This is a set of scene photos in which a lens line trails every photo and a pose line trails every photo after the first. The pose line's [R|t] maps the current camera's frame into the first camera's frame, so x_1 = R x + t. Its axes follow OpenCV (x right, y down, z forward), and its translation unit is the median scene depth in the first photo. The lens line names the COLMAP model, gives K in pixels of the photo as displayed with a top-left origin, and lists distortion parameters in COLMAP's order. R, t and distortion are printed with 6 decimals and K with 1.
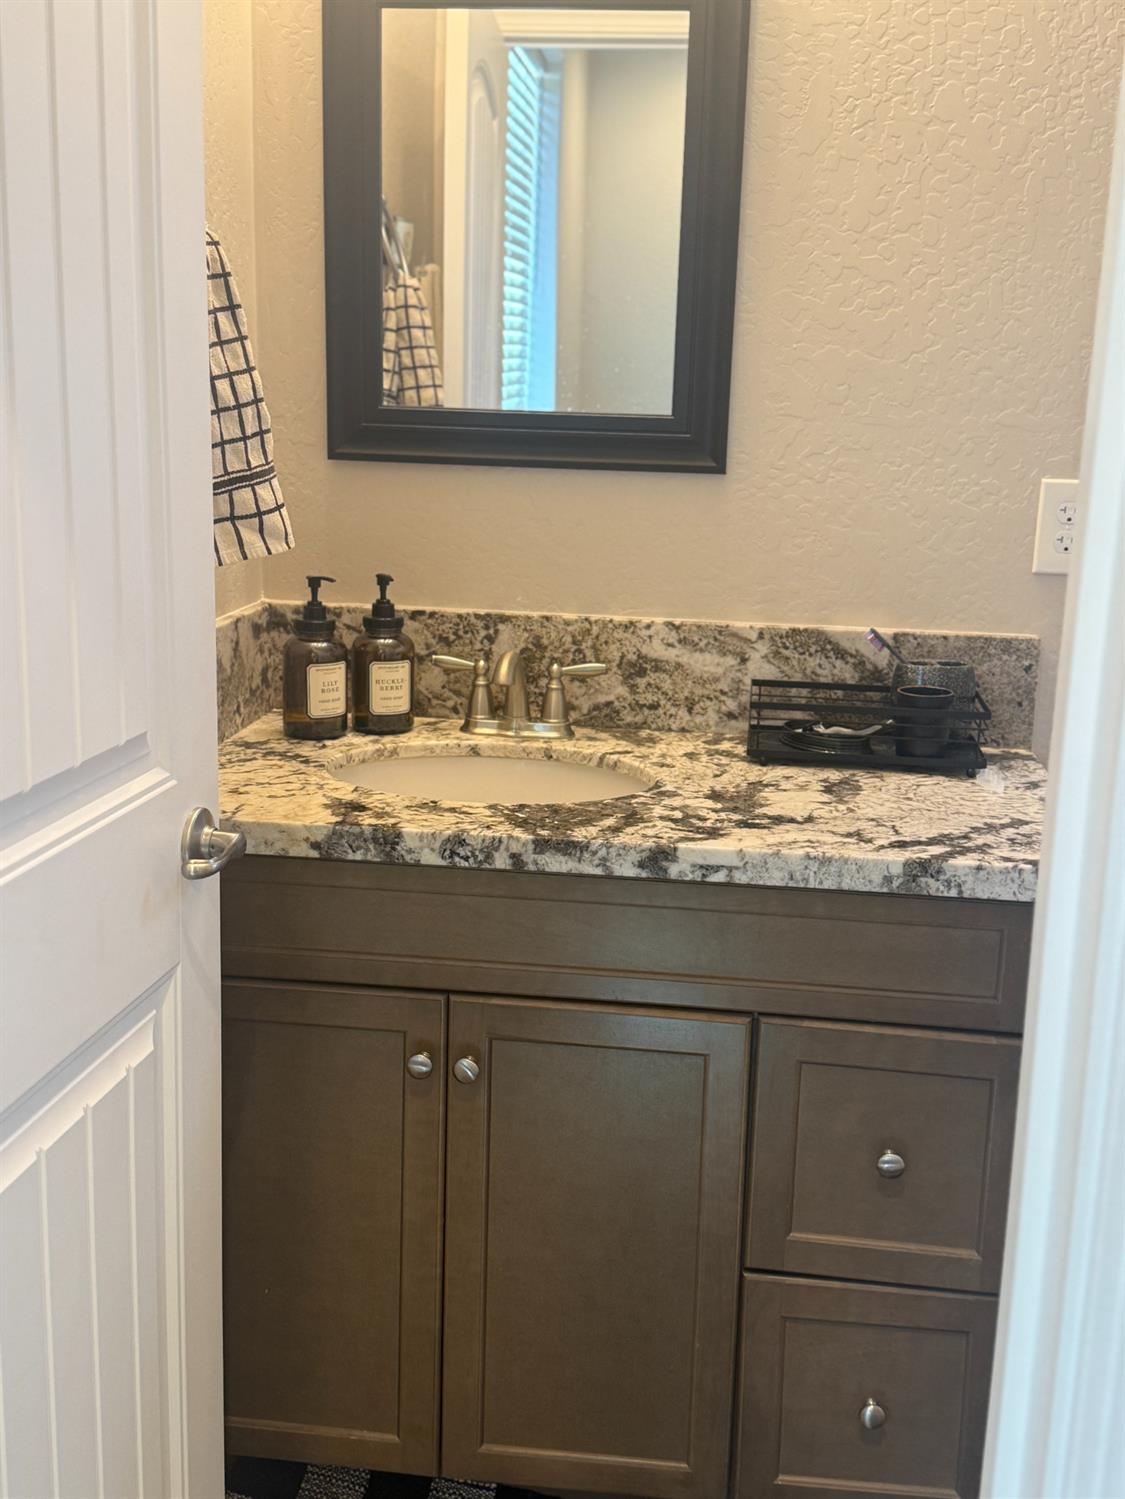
lens RADIAL K [[1659.2, 0, 562.5], [0, 1659.2, 749.5], [0, 0, 1]] dist [0.207616, -0.467353]
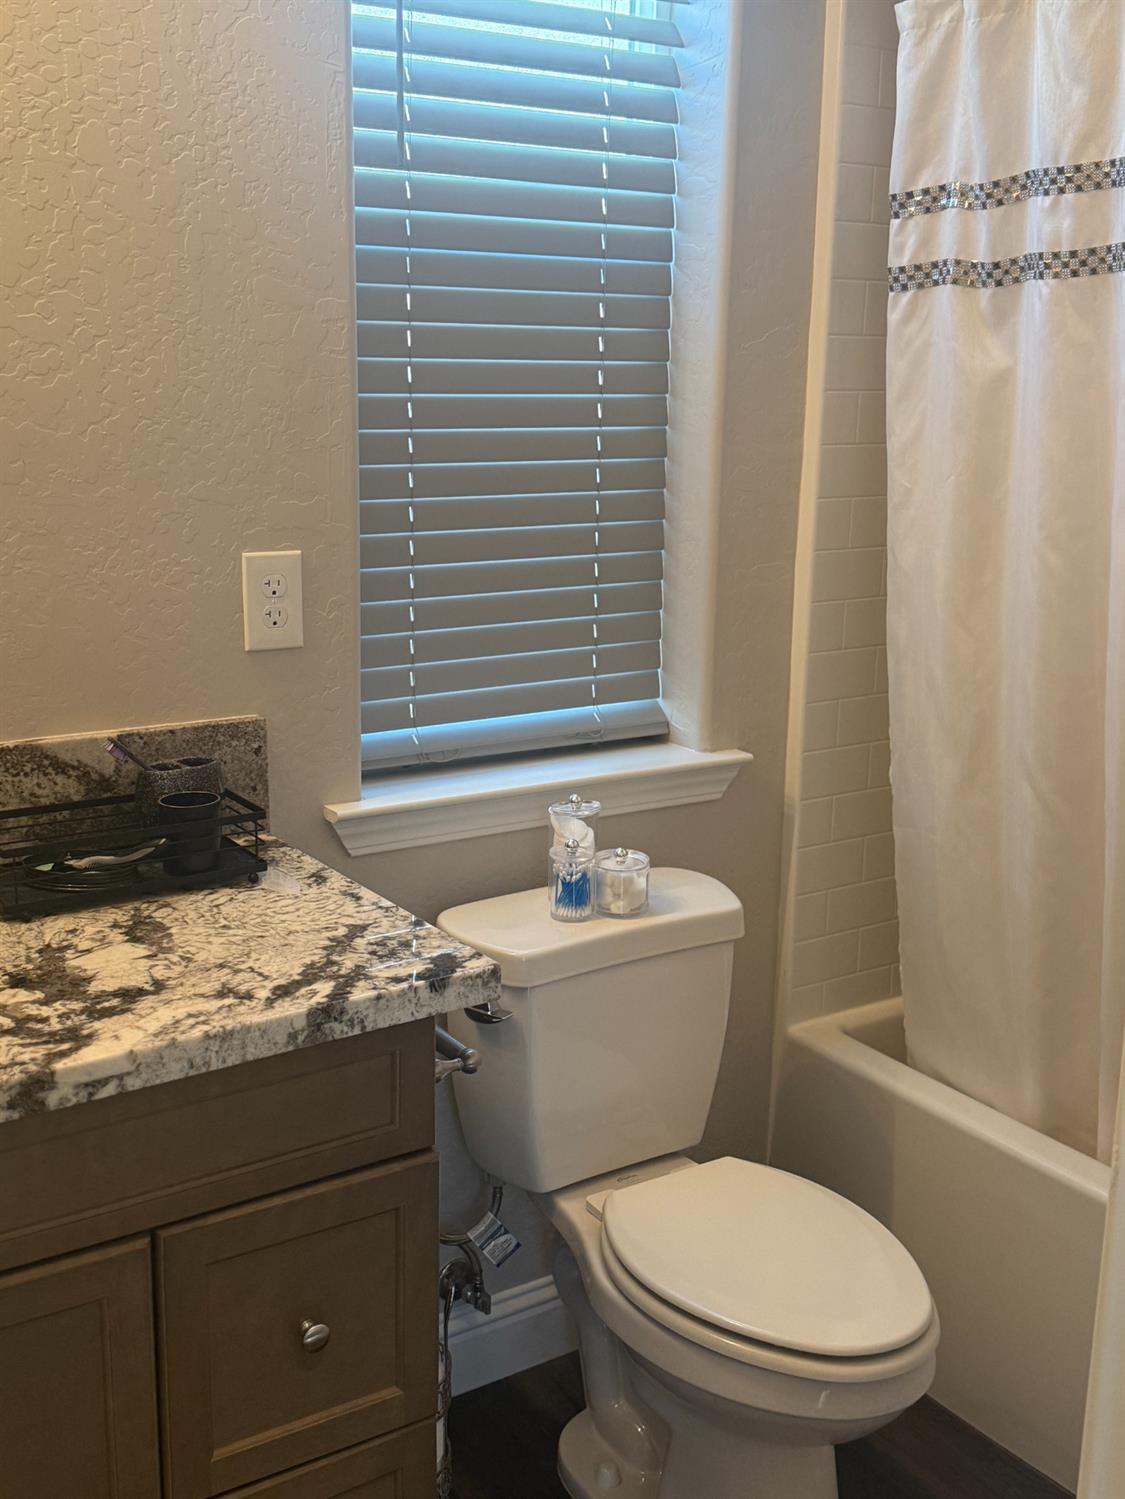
lens RADIAL K [[1659.2, 0, 562.5], [0, 1659.2, 749.5], [0, 0, 1]] dist [0.207616, -0.467353]
pose [[0.754203, -0.168427, 0.634673, -0.228449], [0.151659, 0.985092, 0.081198, -0.118313], [-0.638888, 0.035014, 0.768503, 0.196474]]
